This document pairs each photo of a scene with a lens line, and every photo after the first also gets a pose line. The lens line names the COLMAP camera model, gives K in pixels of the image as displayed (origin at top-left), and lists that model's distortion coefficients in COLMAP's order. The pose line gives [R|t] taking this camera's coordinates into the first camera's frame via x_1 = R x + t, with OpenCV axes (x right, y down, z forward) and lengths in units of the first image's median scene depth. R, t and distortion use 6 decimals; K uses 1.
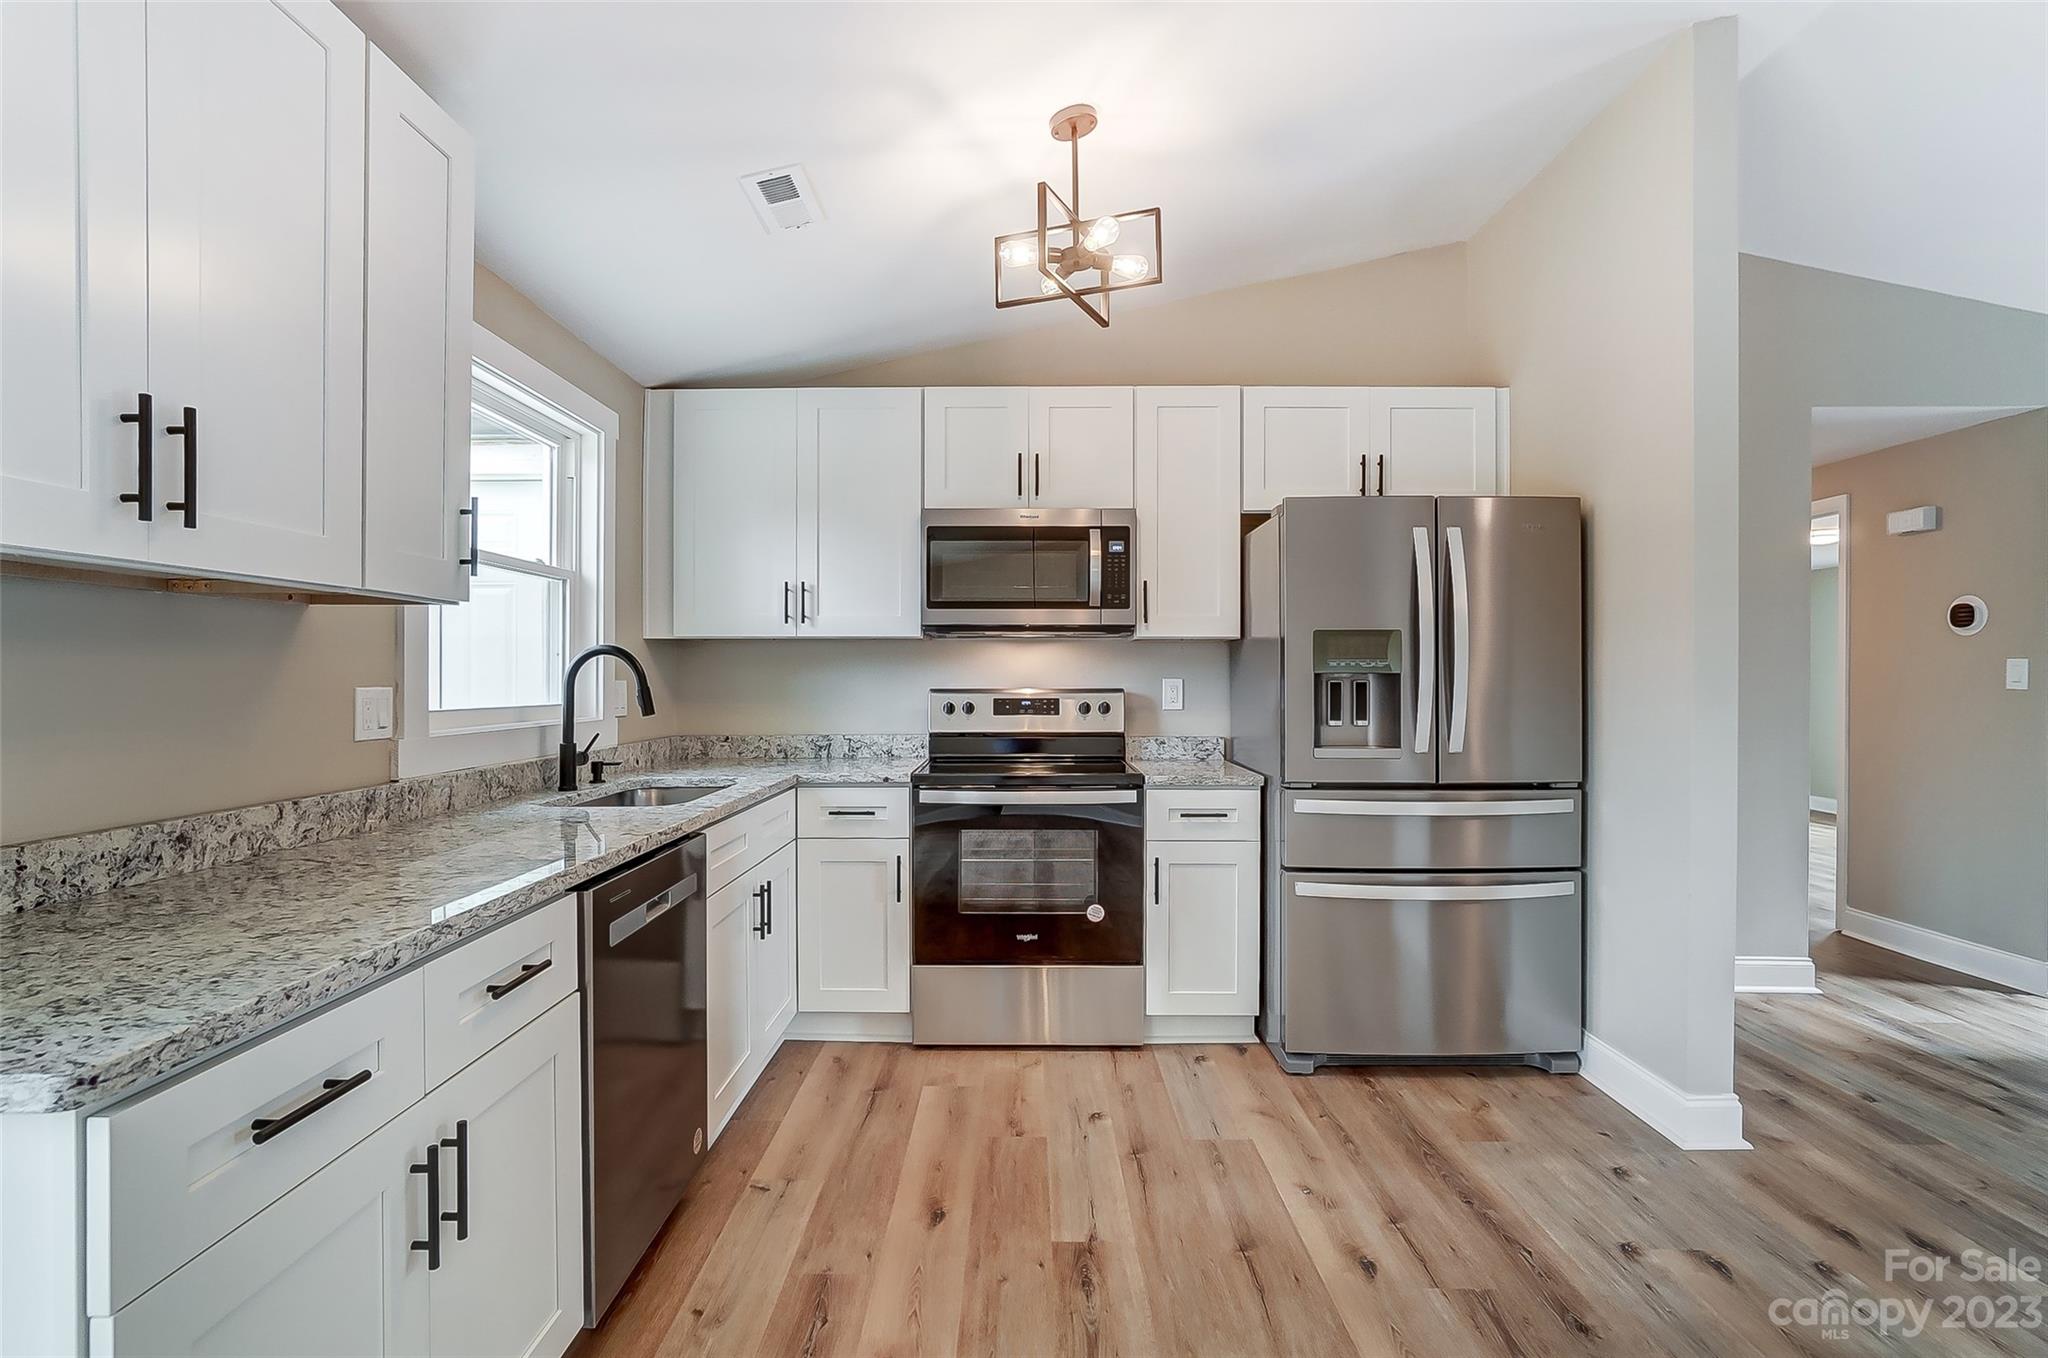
lens RADIAL K [[952.2, 0, 1006.7], [0, 952.2, 676.4], [0, 0, 1]] dist [-0.018980, 0.008919]
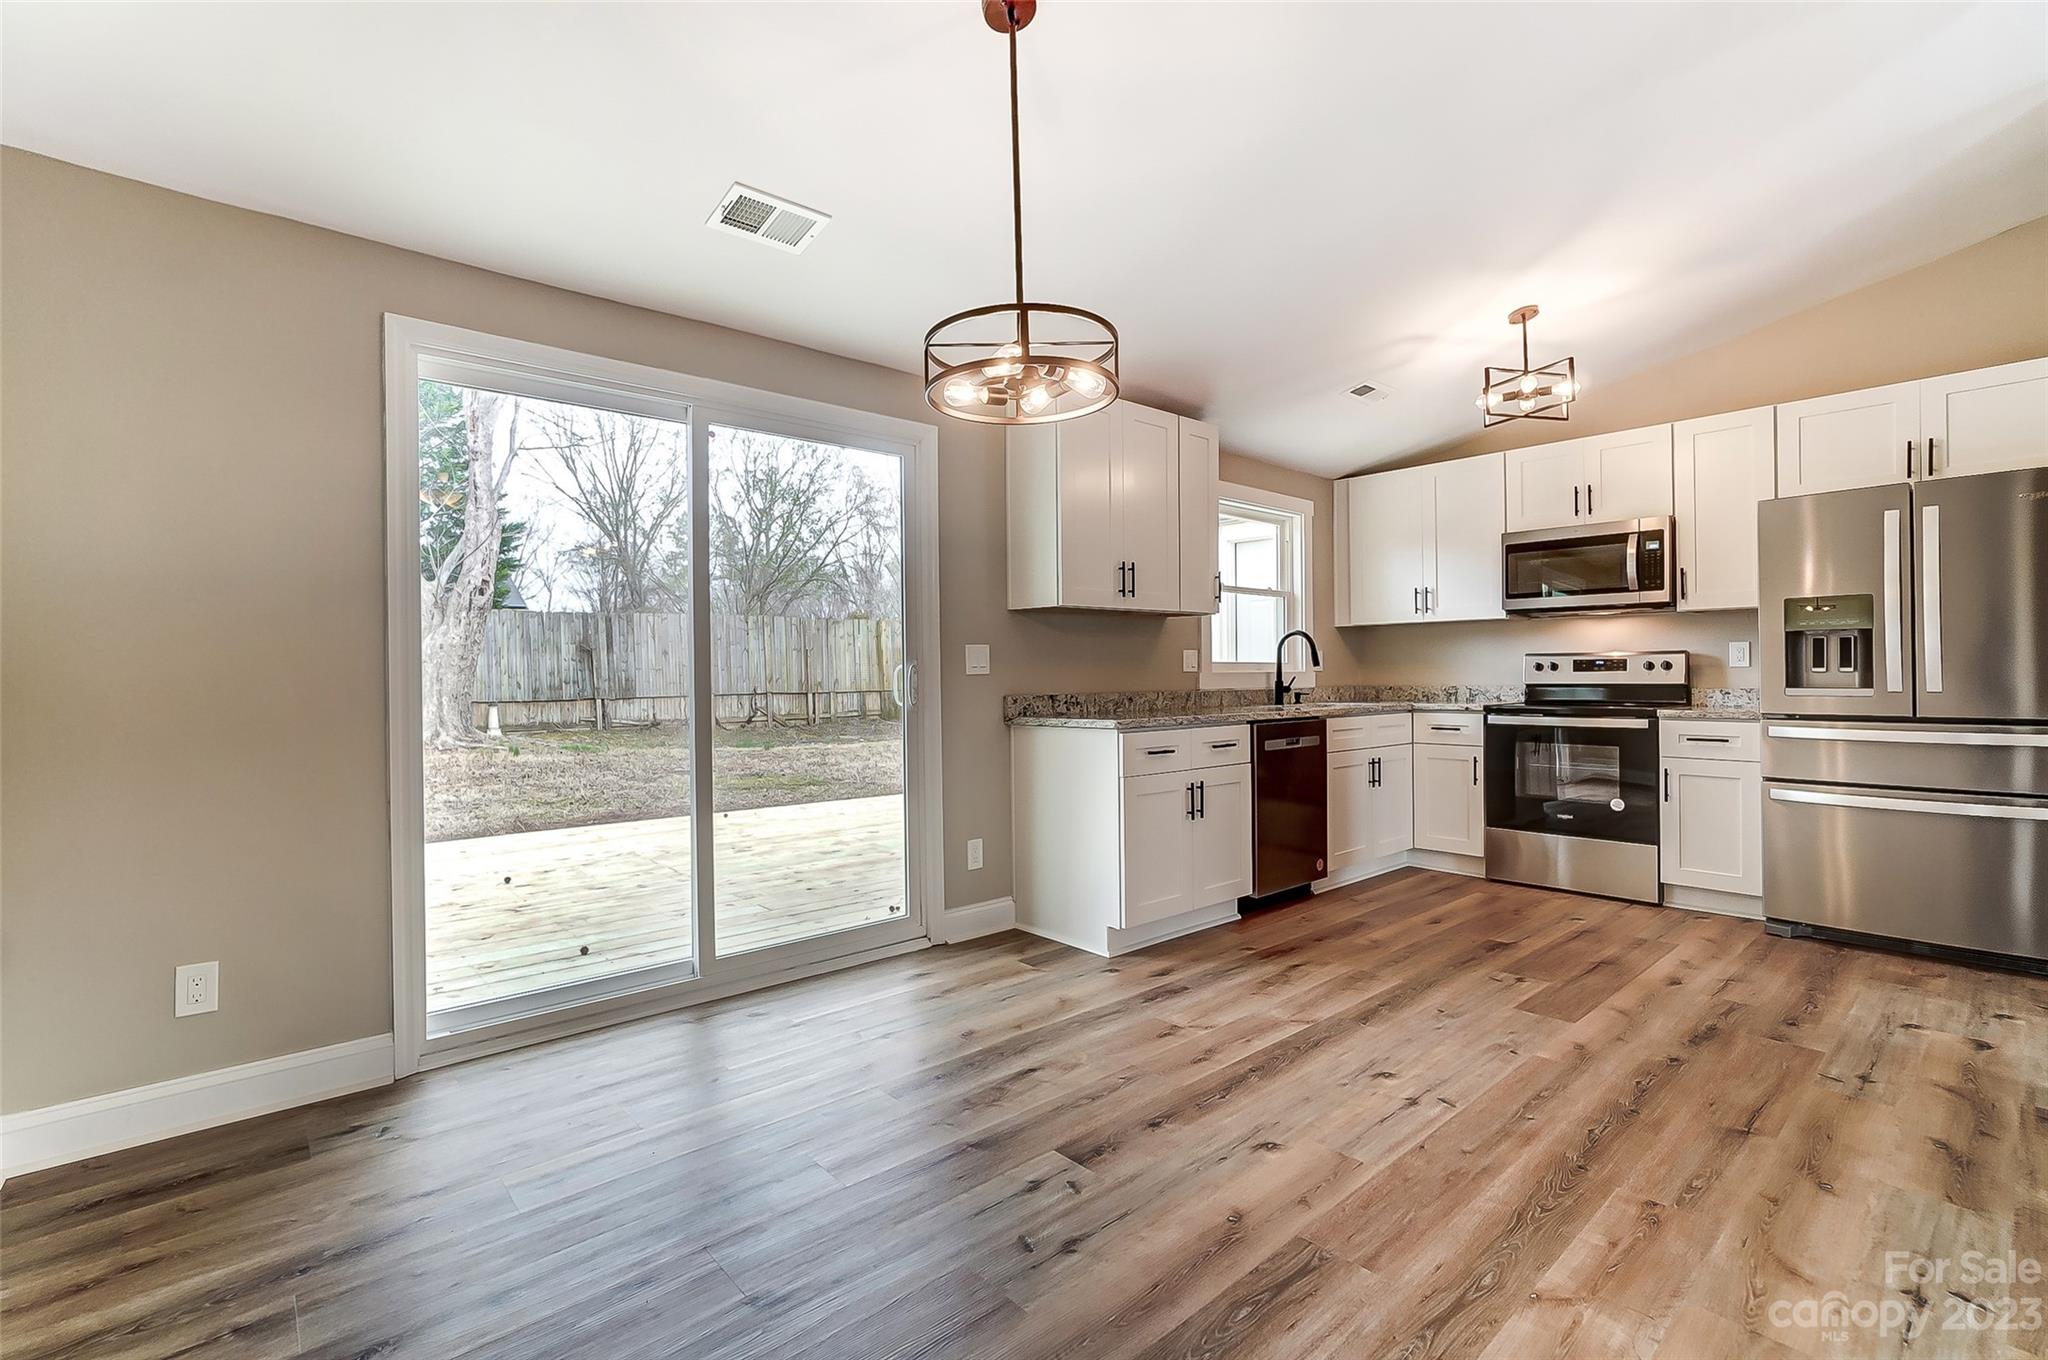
lens RADIAL K [[903.3, 0, 1009.0], [0, 903.3, 668.5], [0, 0, 1]] dist [-0.036420, 0.013791]
pose [[0.667968, -0.008563, -0.744141, 0.479683], [0.007213, 0.999961, -0.005032, 0.043524], [0.744155, -0.002006, 0.668004, -0.576671]]
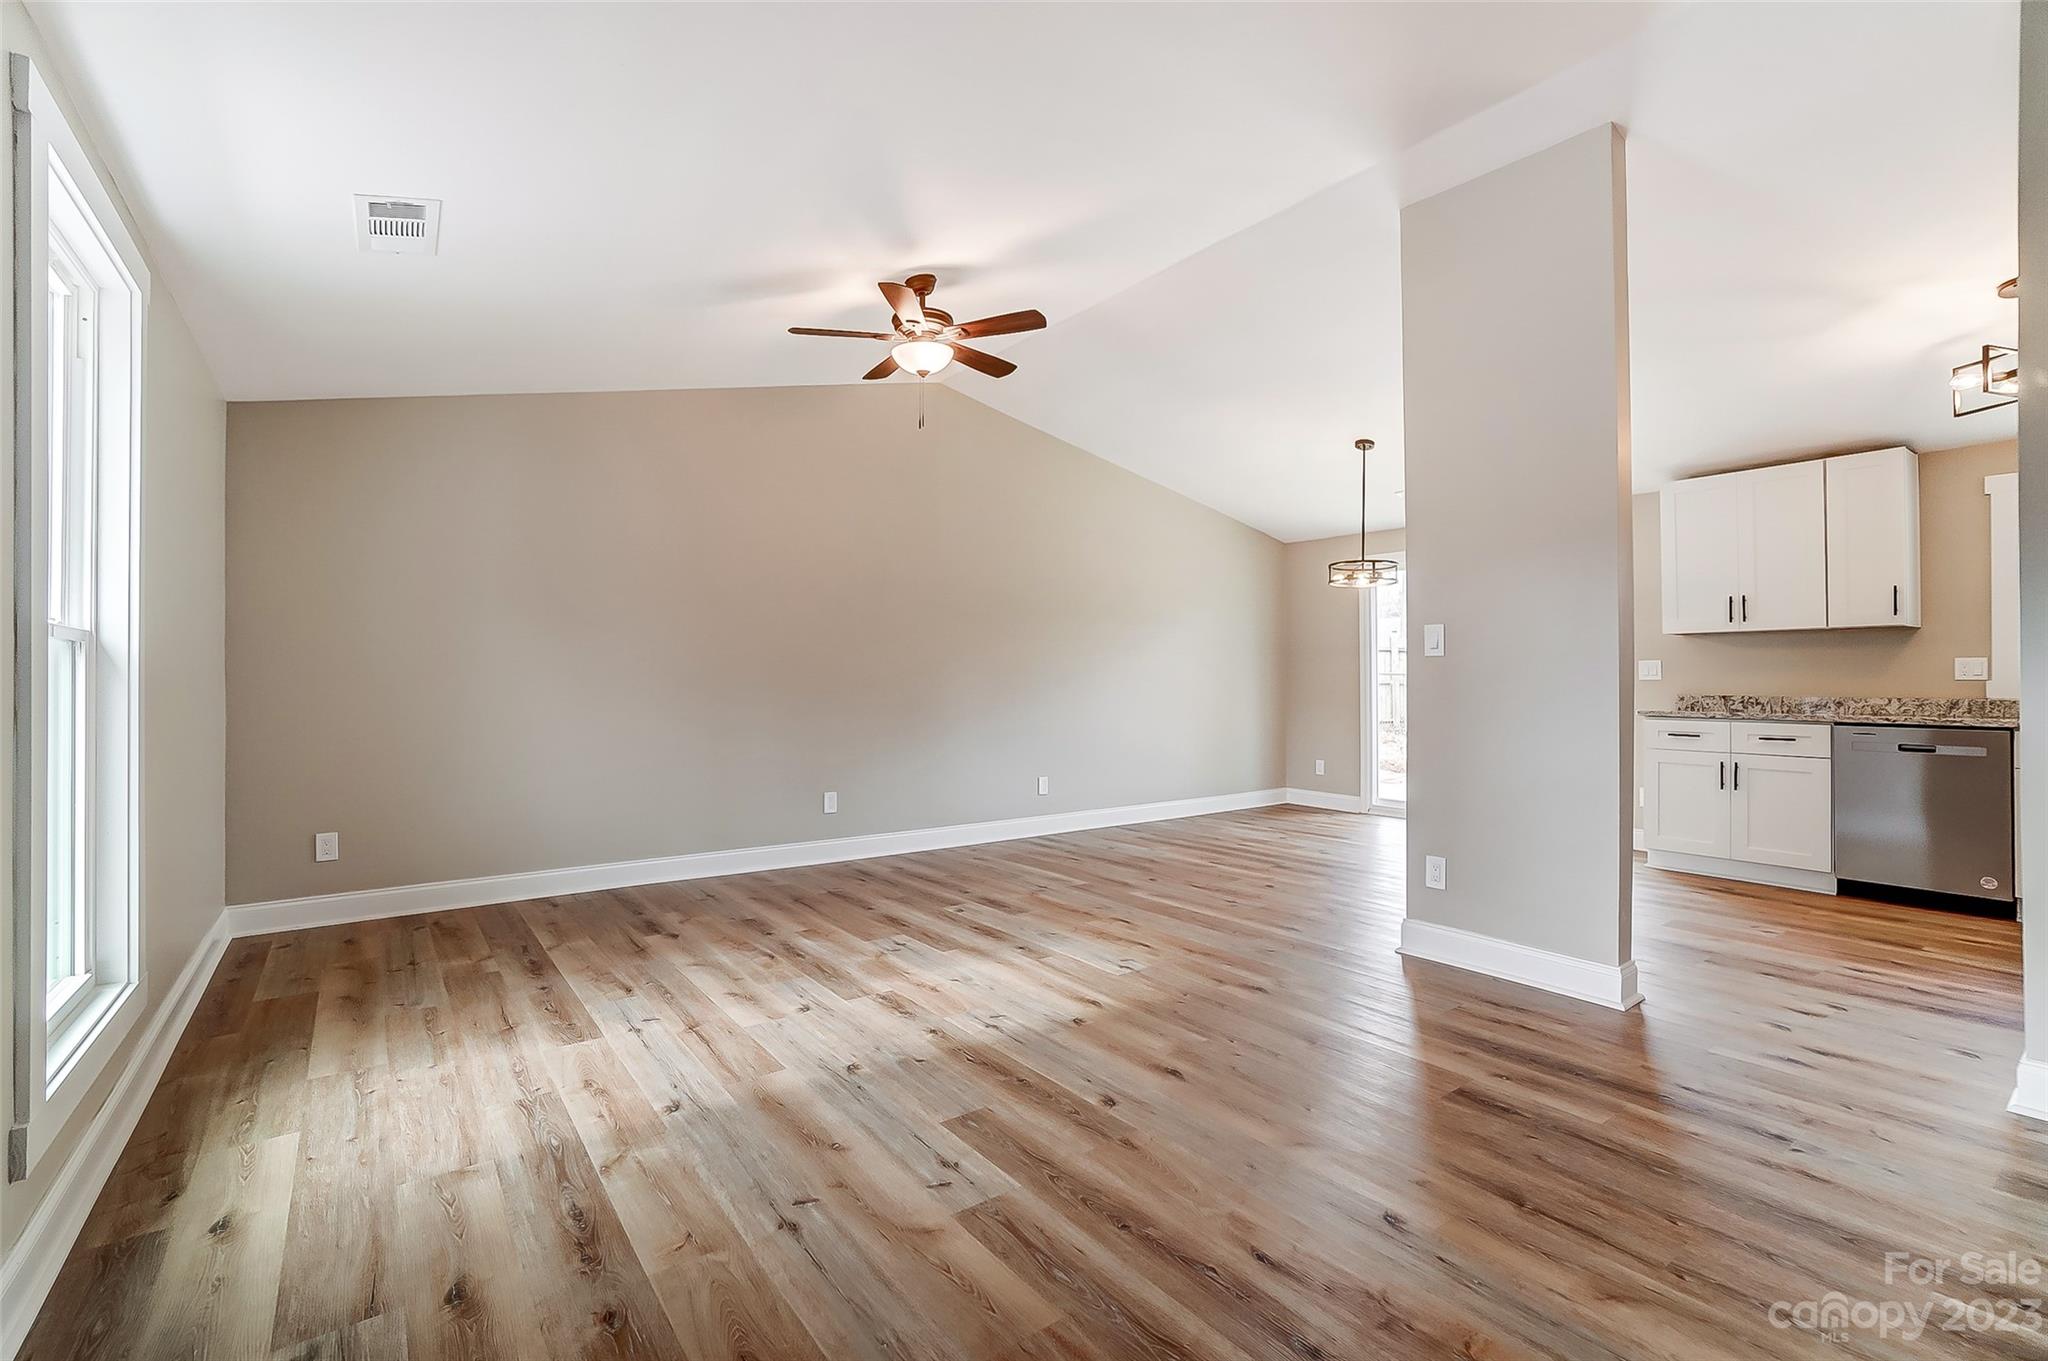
lens RADIAL K [[900.8, 0, 1050.2], [0, 900.8, 678.3], [0, 0, 1]] dist [-0.001553, -0.000145]
pose [[-0.777444, -0.002821, -0.628946, 1.667245], [-0.003042, 0.999995, -0.000726, 0.047664], [0.628945, 0.001348, -0.777449, 0.859190]]
